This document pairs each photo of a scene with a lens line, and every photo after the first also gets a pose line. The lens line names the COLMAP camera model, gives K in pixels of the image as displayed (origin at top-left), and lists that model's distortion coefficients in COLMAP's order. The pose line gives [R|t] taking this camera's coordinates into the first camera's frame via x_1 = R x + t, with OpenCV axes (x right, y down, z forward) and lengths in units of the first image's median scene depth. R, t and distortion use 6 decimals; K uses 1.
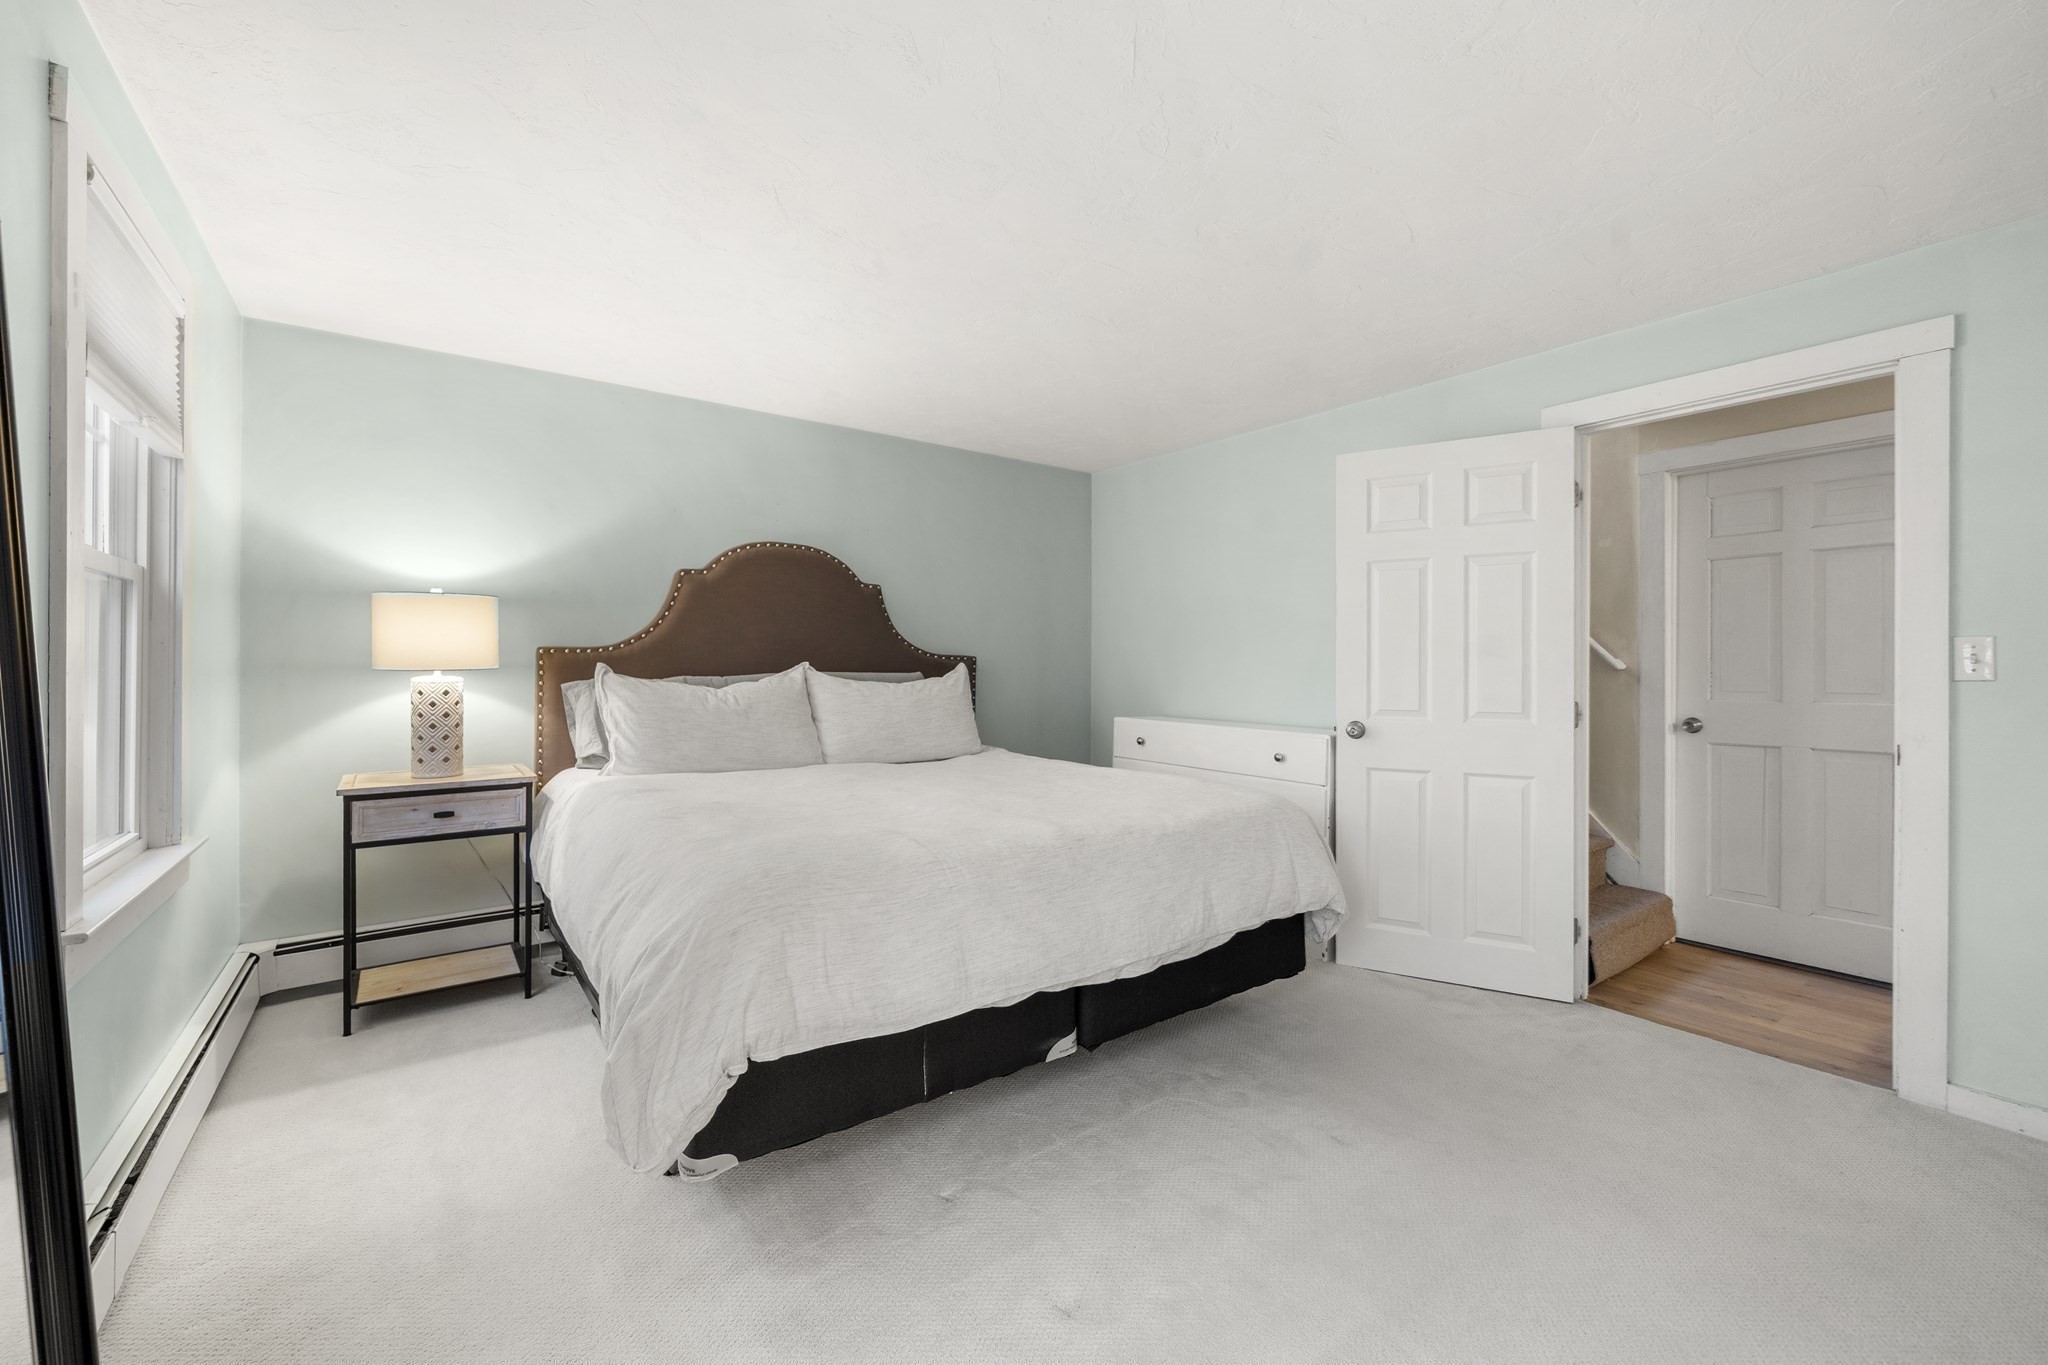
lens RADIAL K [[799.9, 0, 1030.1], [0, 799.9, 676.9], [0, 0, 1]] dist [-0.000227, -0.000689]
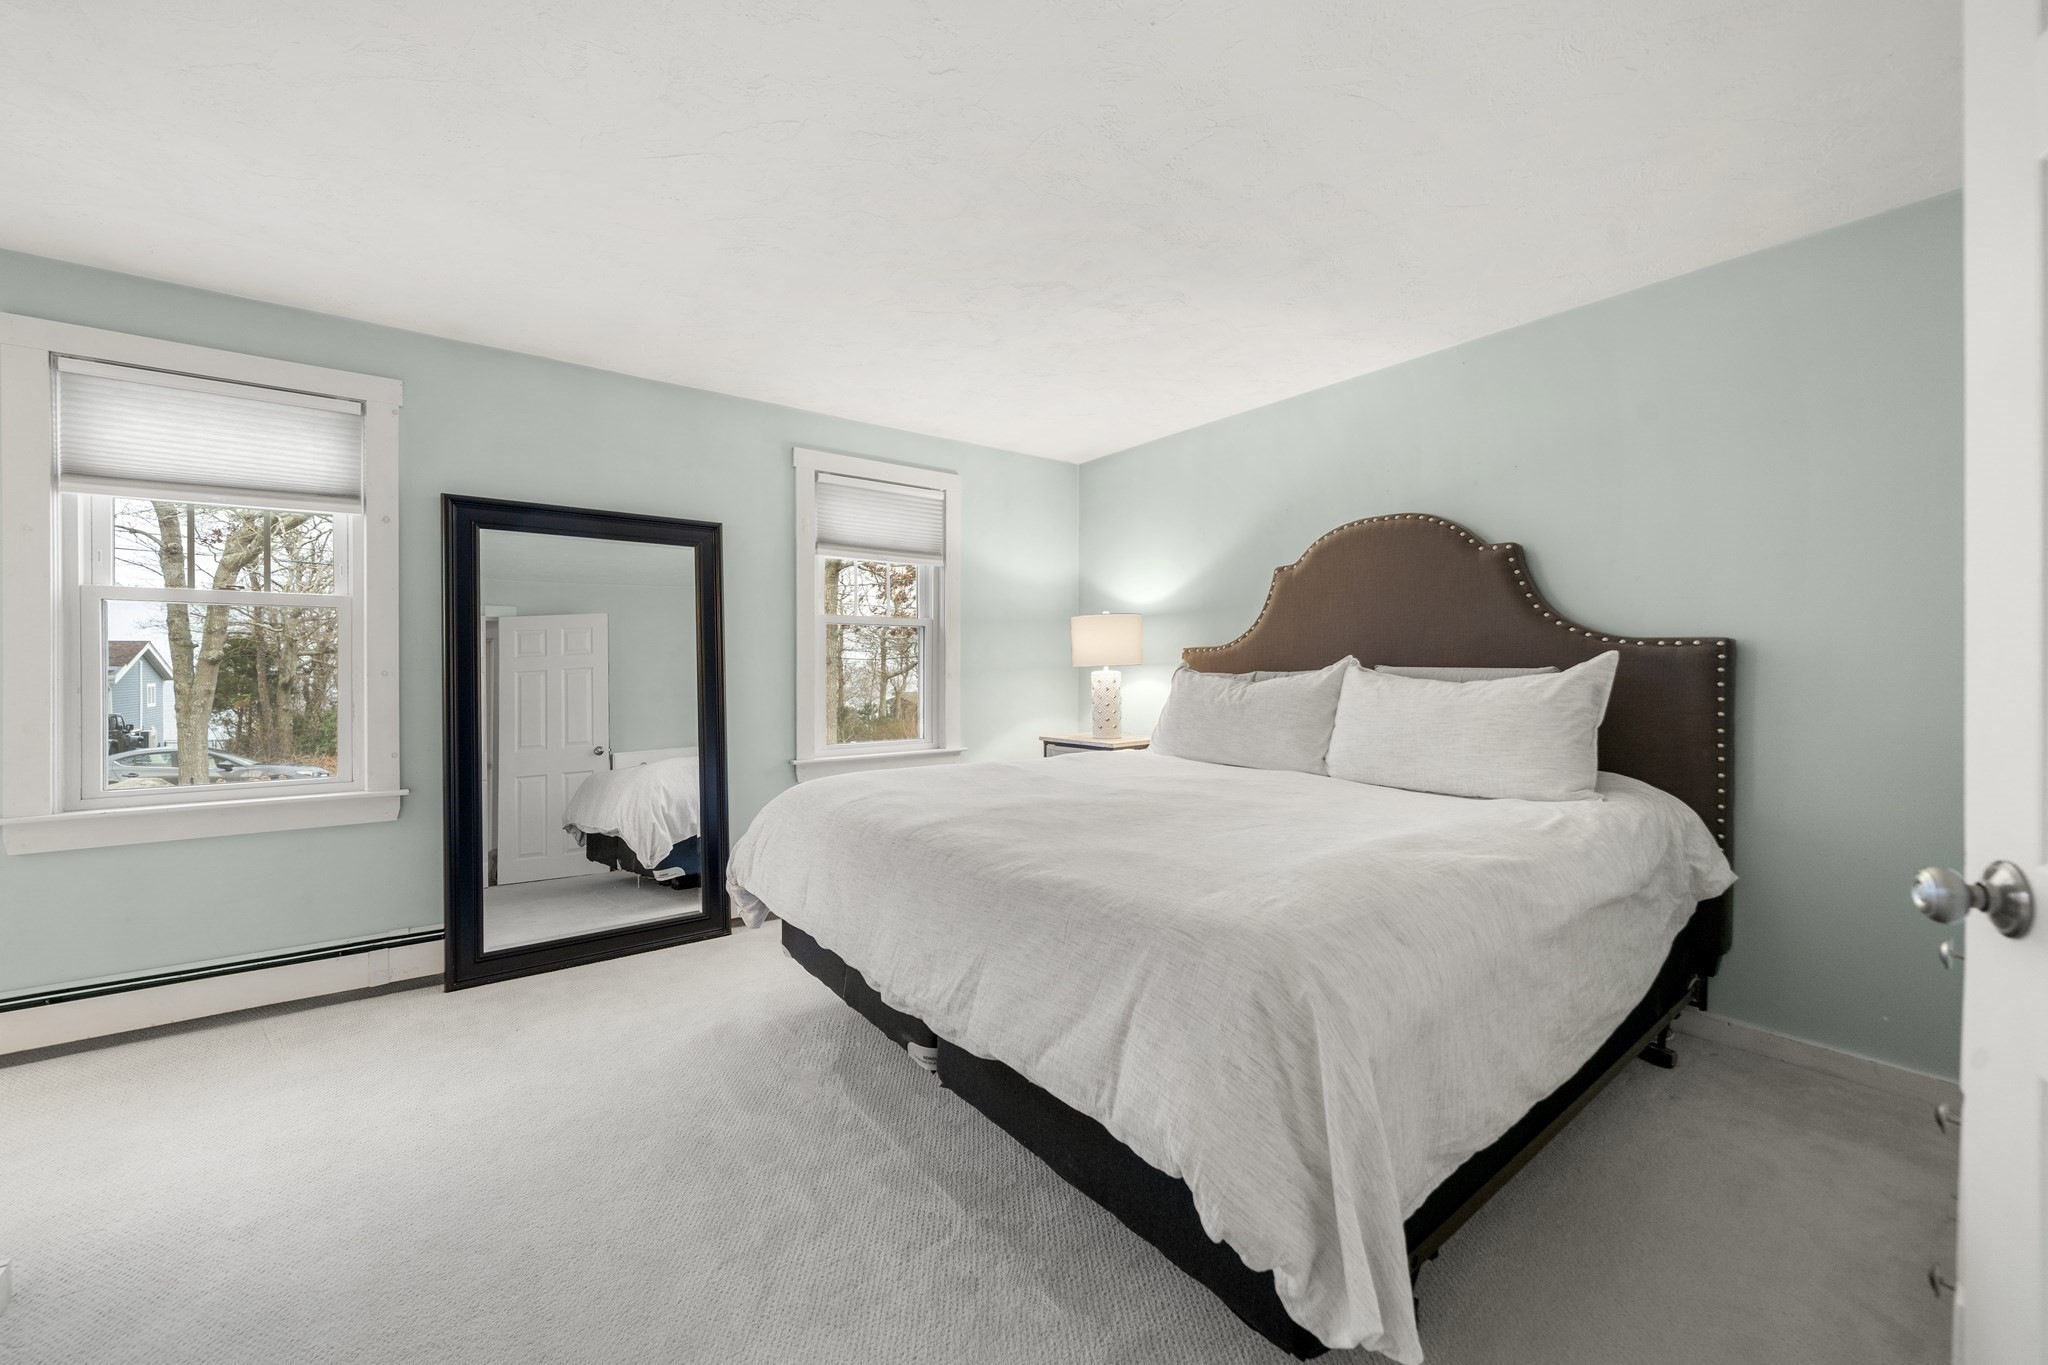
lens RADIAL K [[799.9, 0, 1031.8], [0, 799.9, 672.1], [0, 0, 1]] dist [-0.000227, -0.000689]
pose [[0.008729, -0.004606, -0.999951, 0.587354], [-0.013677, 0.999895, -0.004725, 0.008129], [0.999868, 0.013717, 0.008665, 0.666333]]
